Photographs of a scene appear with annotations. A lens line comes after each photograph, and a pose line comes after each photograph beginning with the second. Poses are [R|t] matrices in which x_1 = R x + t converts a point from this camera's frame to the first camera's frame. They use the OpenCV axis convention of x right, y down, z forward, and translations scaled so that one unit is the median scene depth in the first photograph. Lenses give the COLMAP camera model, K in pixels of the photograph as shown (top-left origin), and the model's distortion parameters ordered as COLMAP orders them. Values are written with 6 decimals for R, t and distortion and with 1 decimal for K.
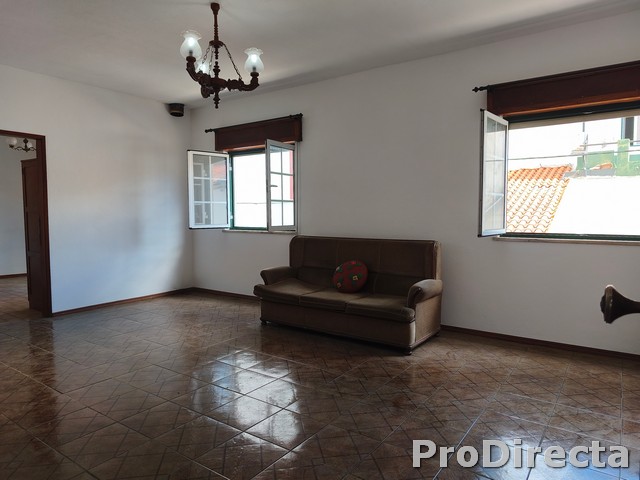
lens RADIAL K [[429.4, 0, 328.6], [0, 429.4, 240.7], [0, 0, 1]] dist [0.001317, -0.000410]
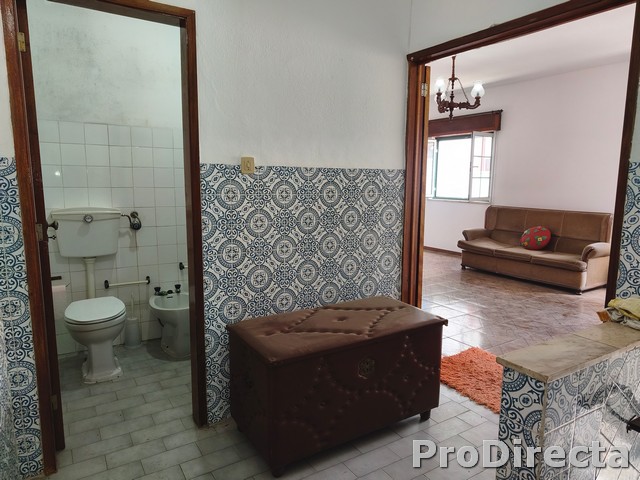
lens RADIAL K [[431.5, 0, 322.1], [0, 431.5, 241.6], [0, 0, 1]] dist [-0.004975, 0.000801]
pose [[0.922018, 0.068454, -0.381047, -0.048313], [-0.037643, 0.995432, 0.087744, 0.002272], [0.385312, -0.066558, 0.920383, -0.466516]]
